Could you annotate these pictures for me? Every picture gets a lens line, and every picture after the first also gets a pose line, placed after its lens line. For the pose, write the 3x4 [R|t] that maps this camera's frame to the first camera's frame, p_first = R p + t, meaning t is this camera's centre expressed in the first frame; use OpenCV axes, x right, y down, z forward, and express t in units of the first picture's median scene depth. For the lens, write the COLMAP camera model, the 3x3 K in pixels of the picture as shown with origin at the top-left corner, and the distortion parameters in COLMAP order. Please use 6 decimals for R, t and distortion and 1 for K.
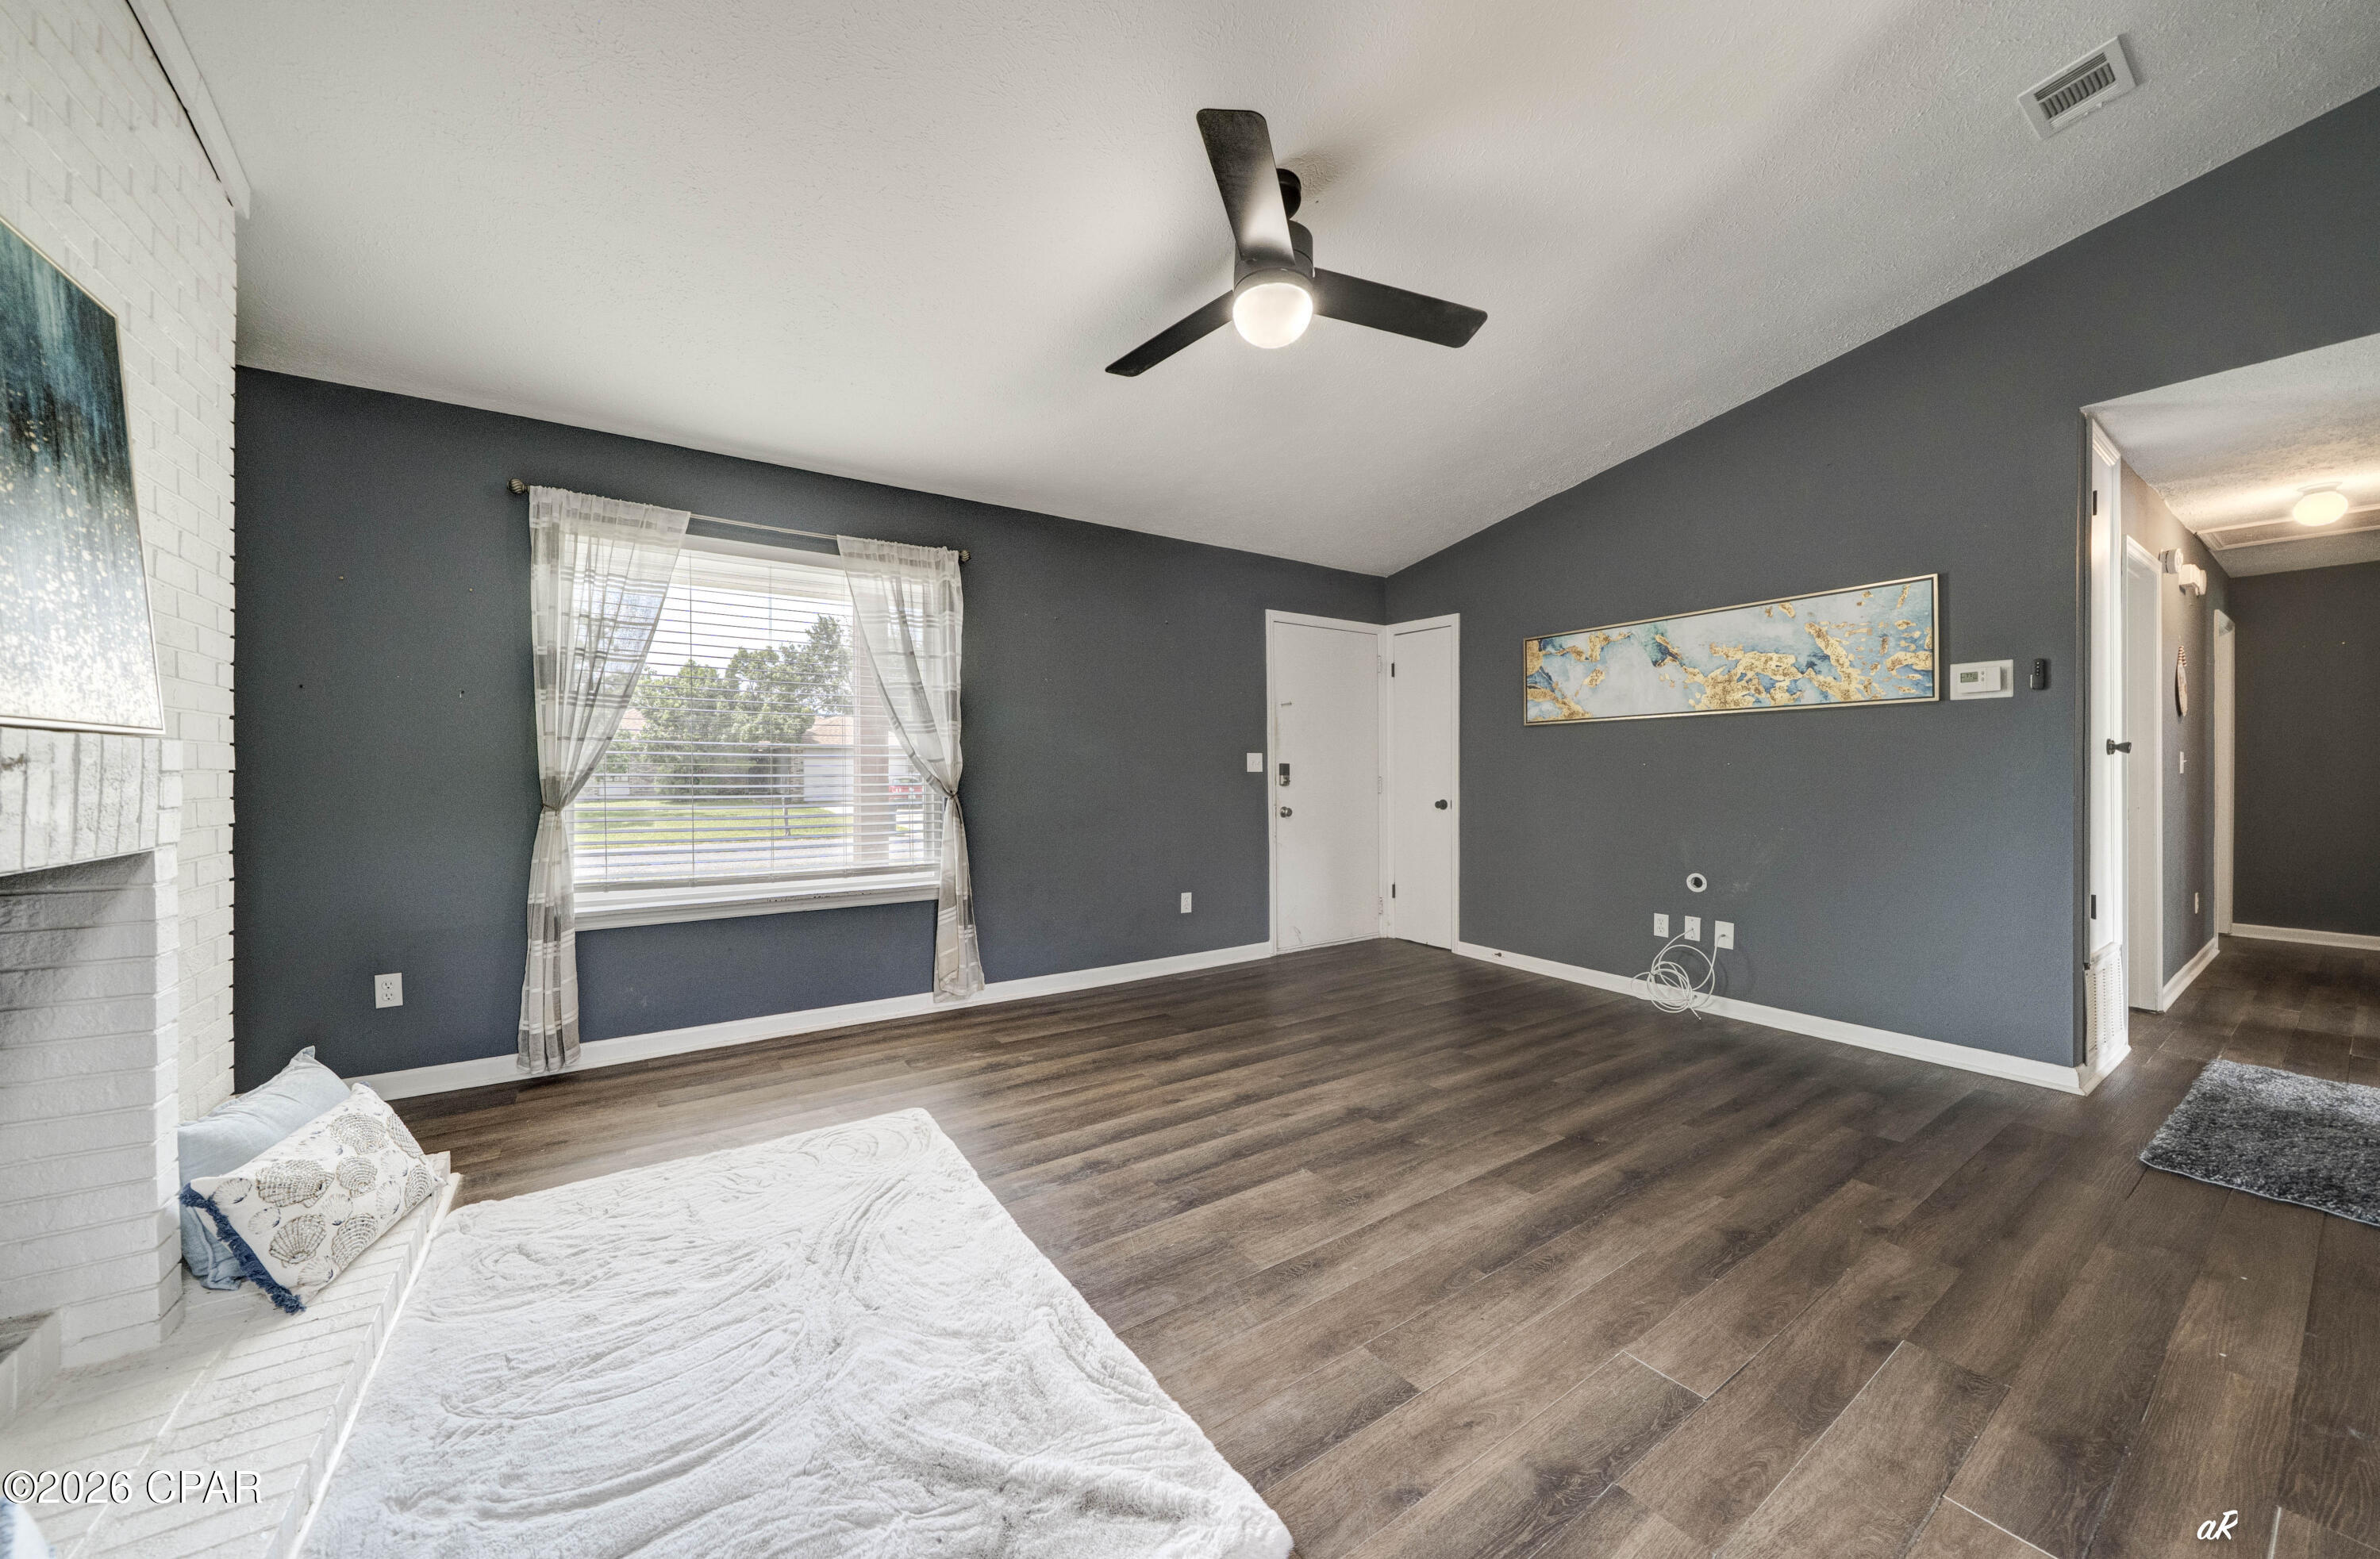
lens RADIAL K [[817.4, 0, 1141.9], [0, 817.4, 786.2], [0, 0, 1]] dist [-0.001792, -0.000283]
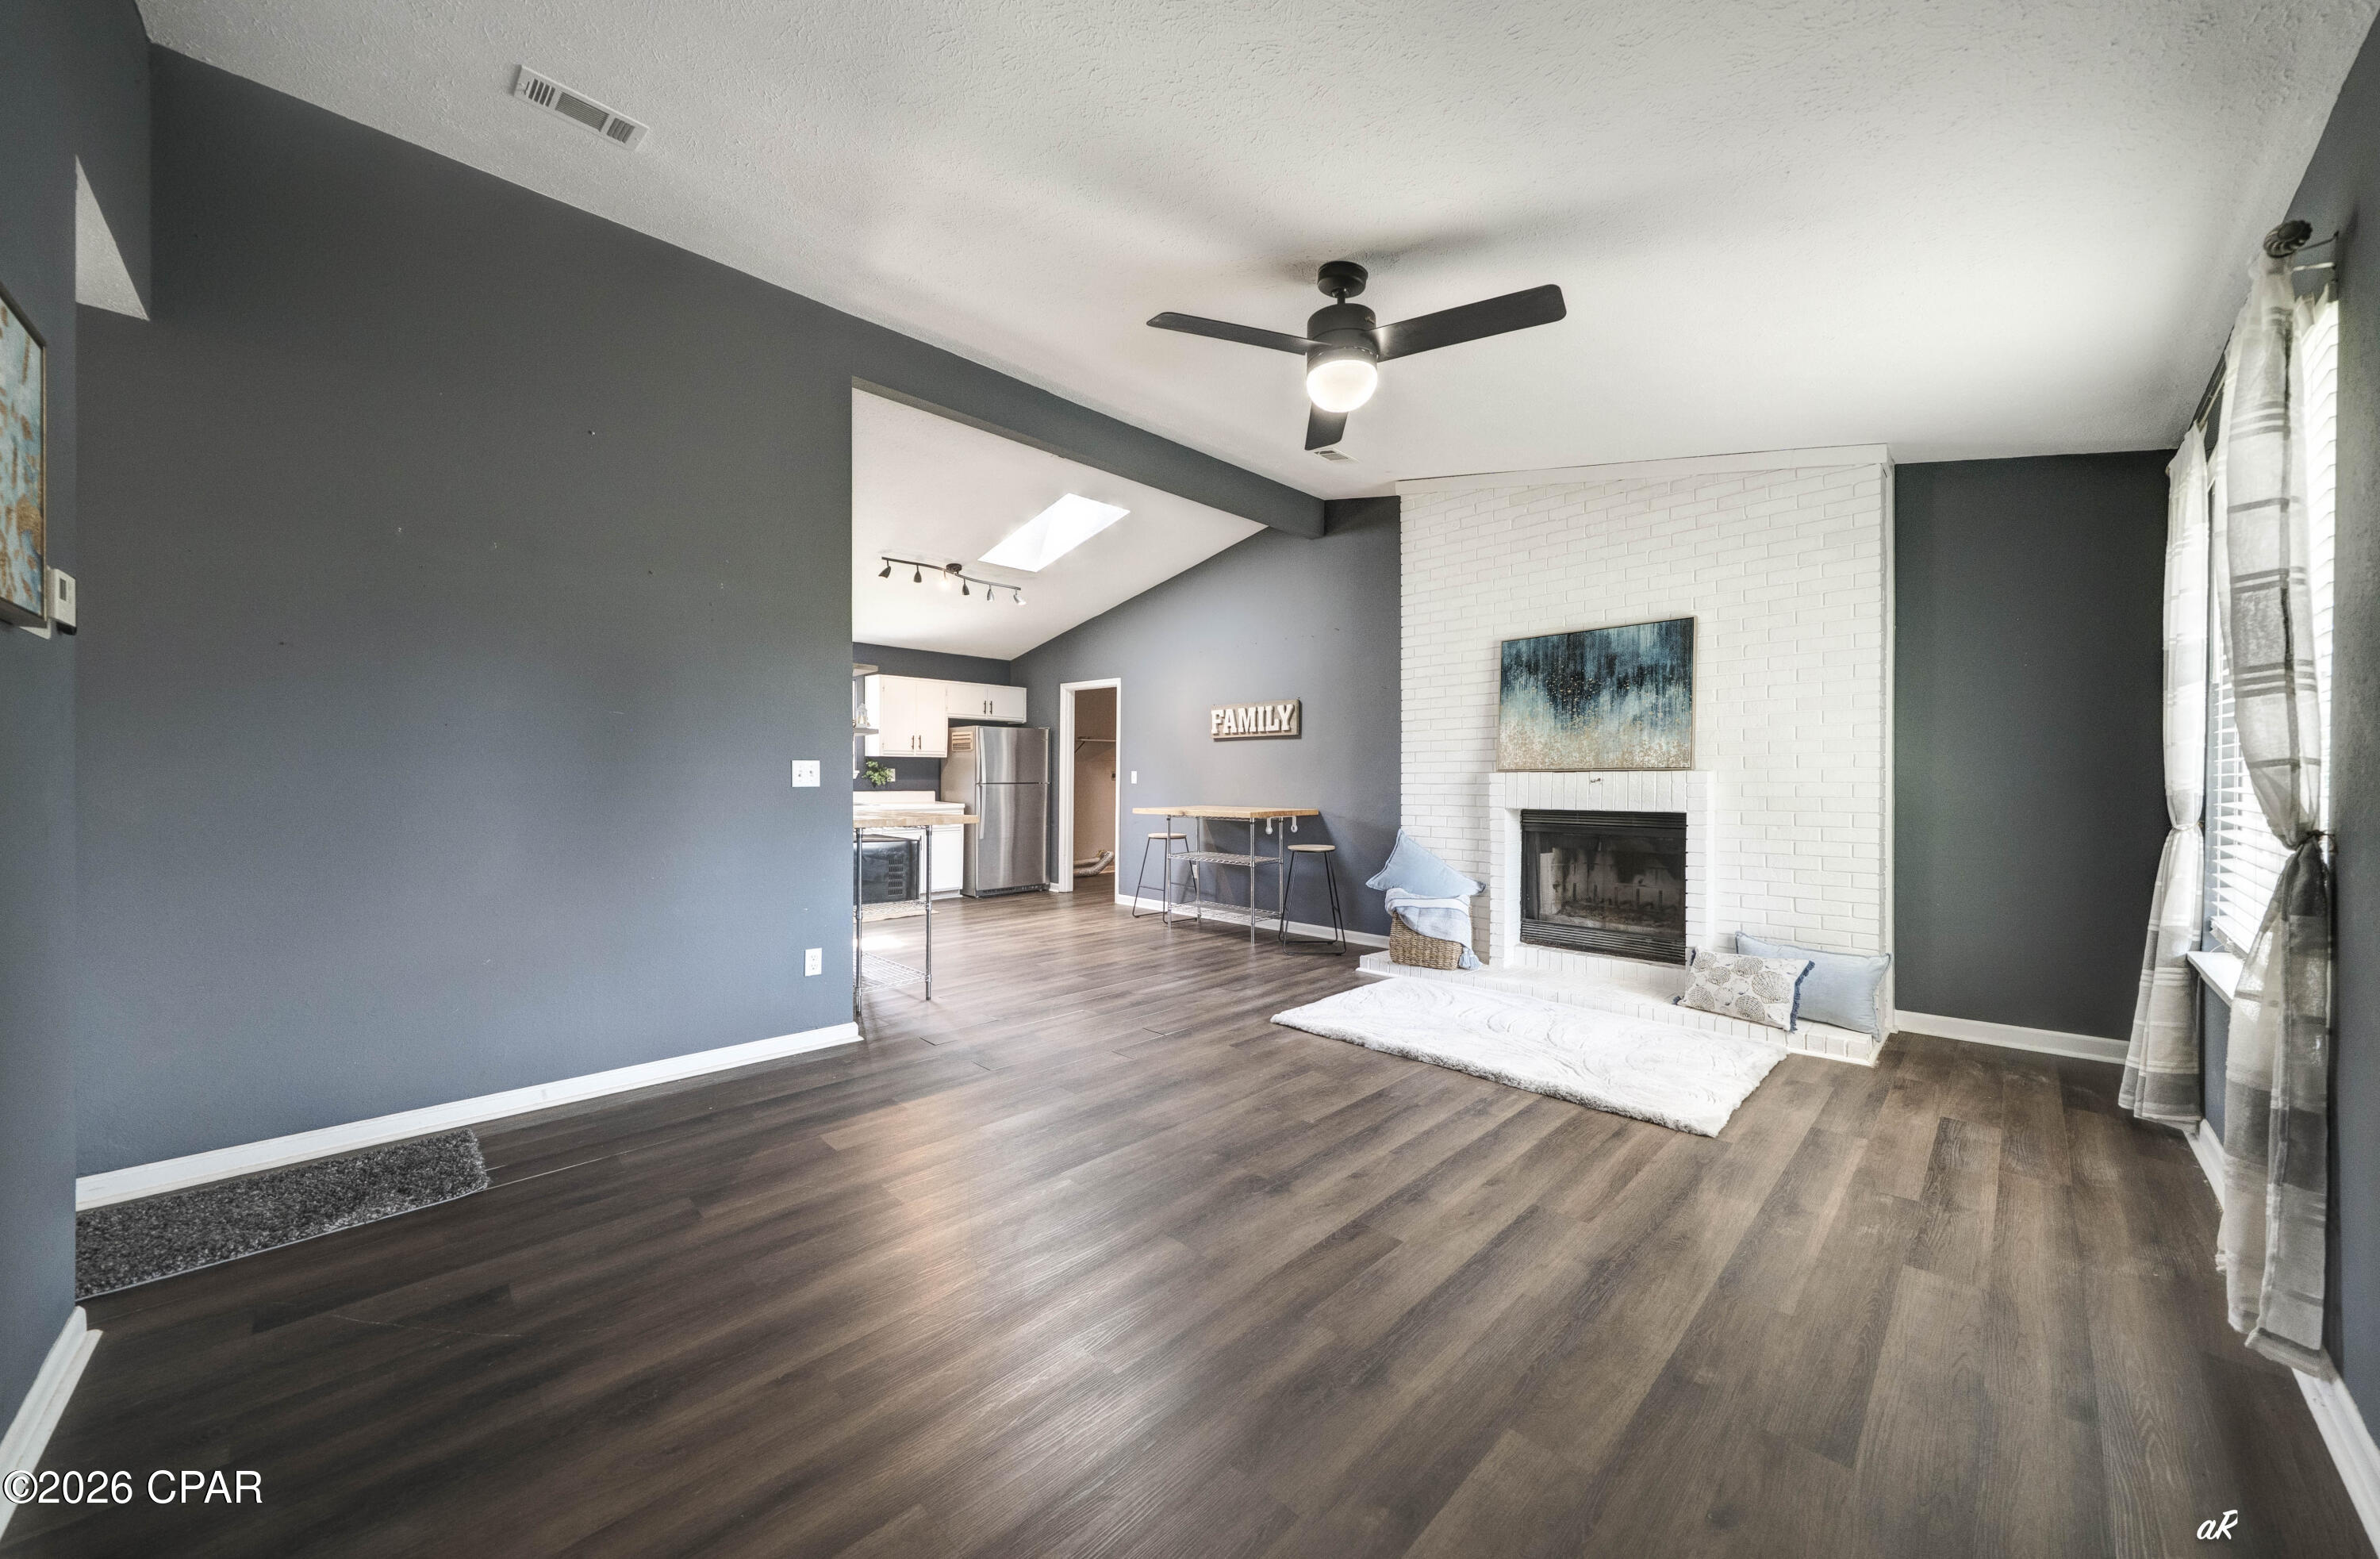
lens RADIAL K [[817.5, 0, 1177.5], [0, 817.5, 788.4], [0, 0, 1]] dist [-0.001792, -0.000283]
pose [[-0.976205, 0.003635, -0.216819, 0.464054], [-0.003232, 0.999504, 0.031311, -0.032849], [0.216825, 0.031267, -0.975710, 1.518400]]
